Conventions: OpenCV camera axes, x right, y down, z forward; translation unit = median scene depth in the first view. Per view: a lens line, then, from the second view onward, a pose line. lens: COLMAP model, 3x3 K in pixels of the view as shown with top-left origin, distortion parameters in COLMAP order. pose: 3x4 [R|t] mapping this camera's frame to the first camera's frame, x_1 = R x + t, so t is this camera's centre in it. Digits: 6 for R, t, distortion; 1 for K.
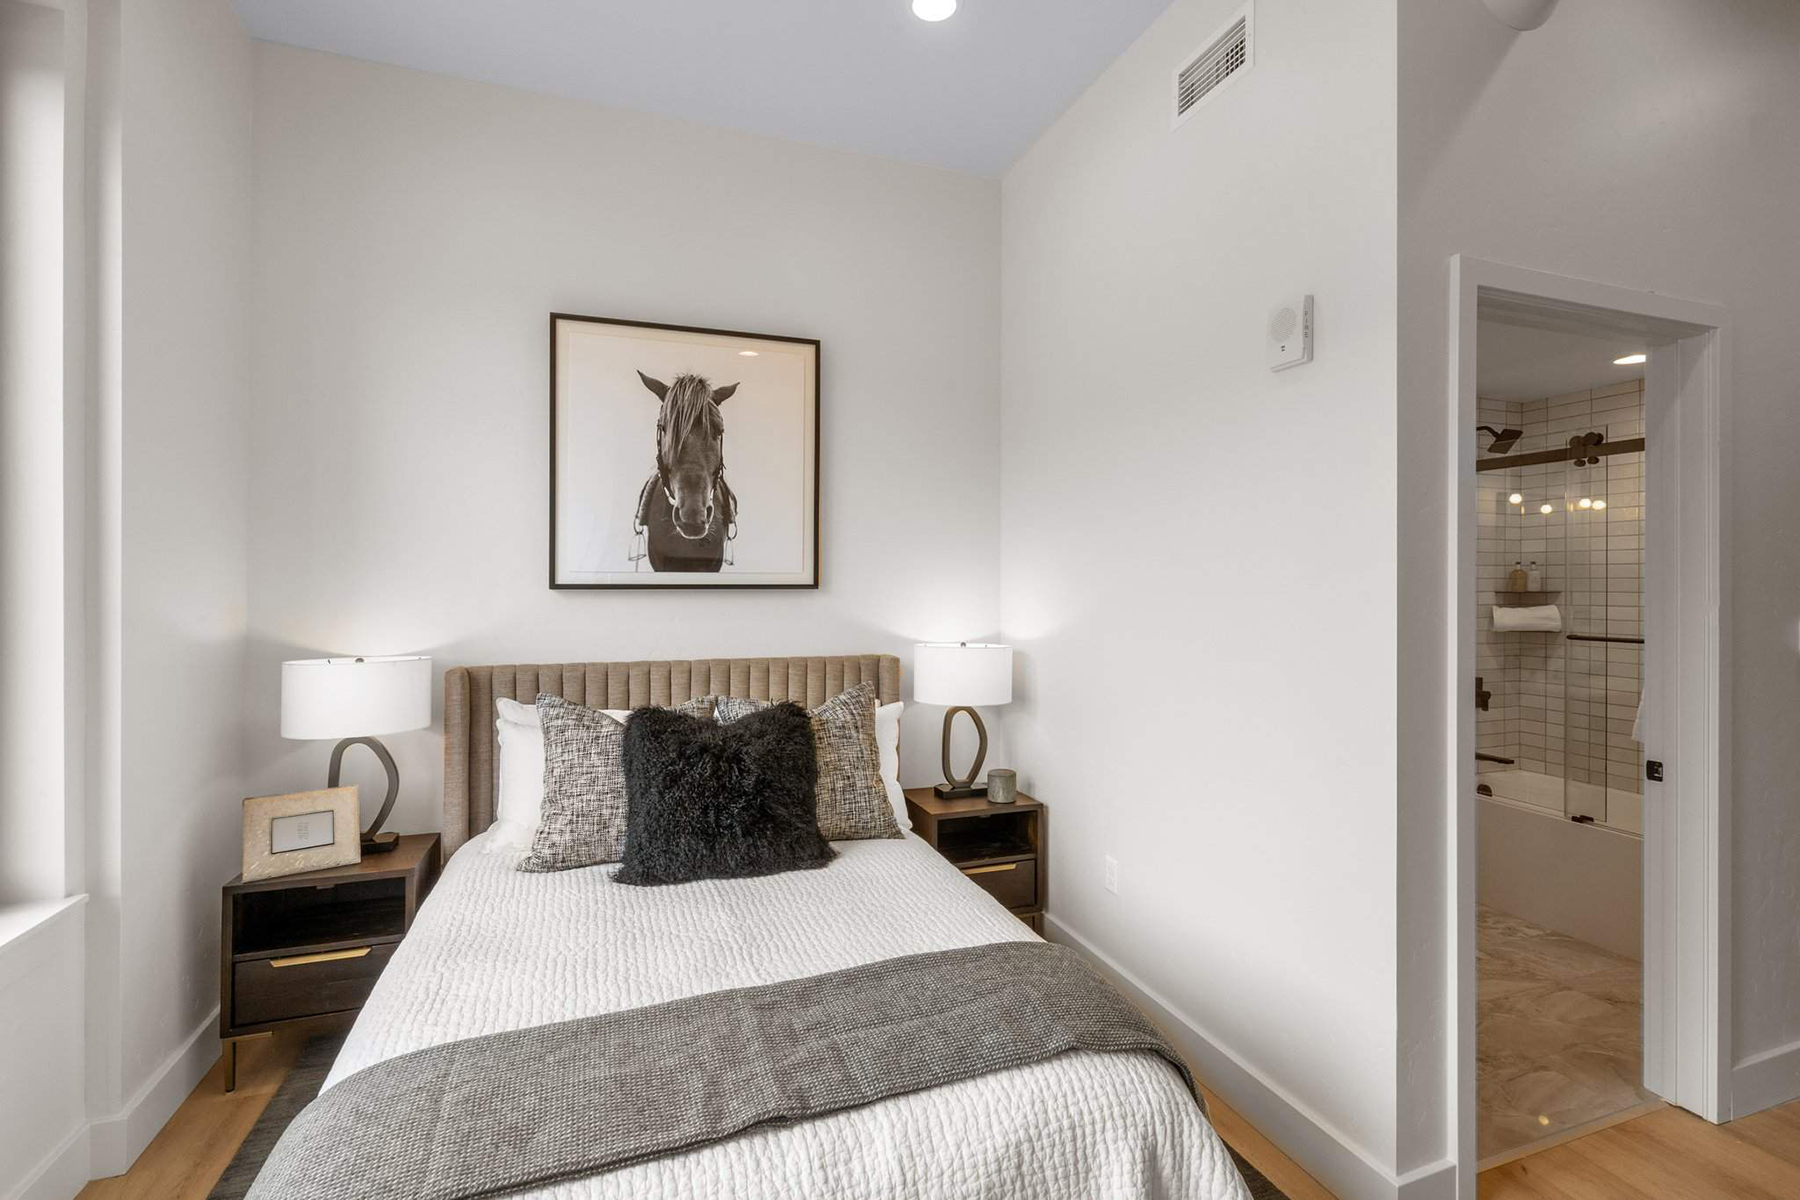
lens RADIAL K [[820.2, 0, 898.2], [0, 820.2, 576.2], [0, 0, 1]] dist [-0.003981, -0.000131]
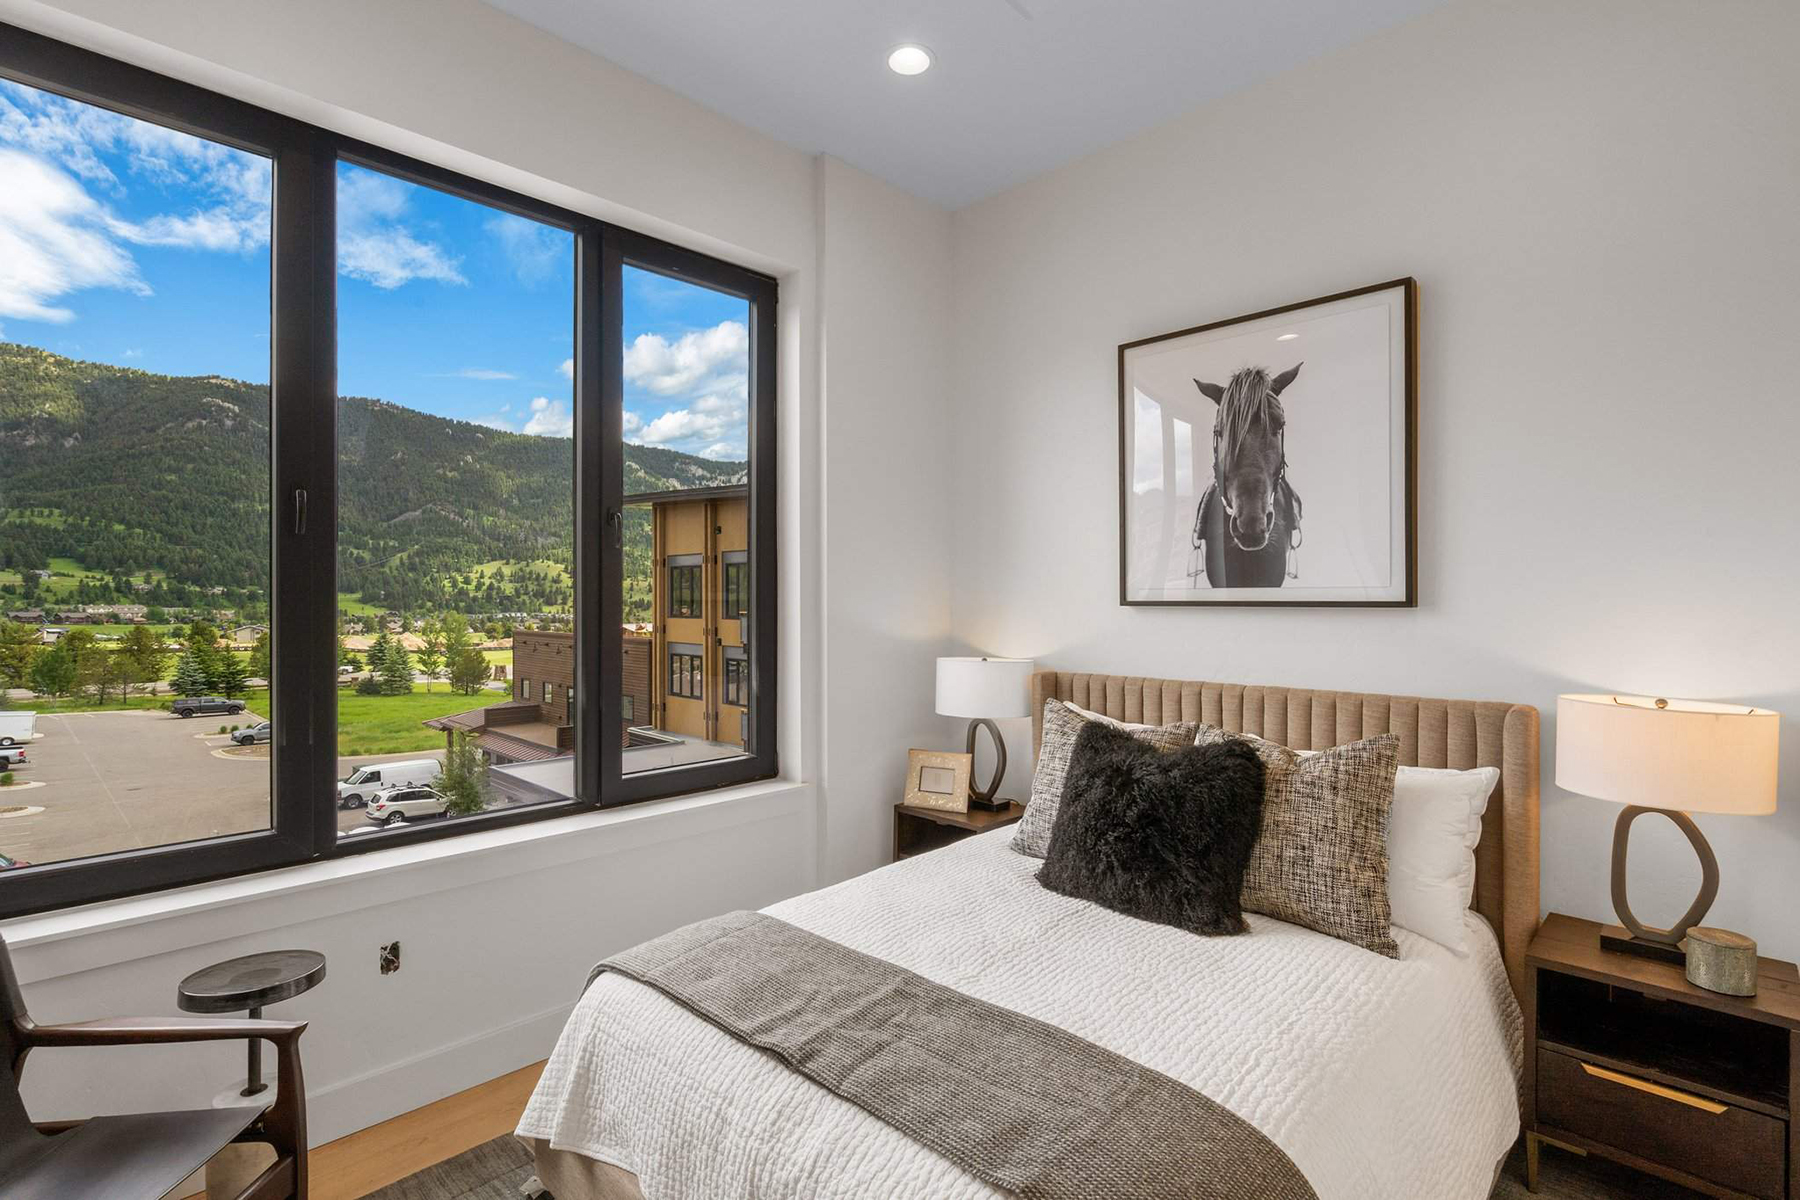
lens RADIAL K [[844.5, 0, 912.5], [0, 844.5, 594.5], [0, 0, 1]] dist [-0.000905, 0.000766]
pose [[0.440618, -0.006421, -0.897672, 0.425372], [0.007861, 0.999964, -0.003294, 0.002845], [0.897660, -0.005605, 0.440653, 0.265309]]
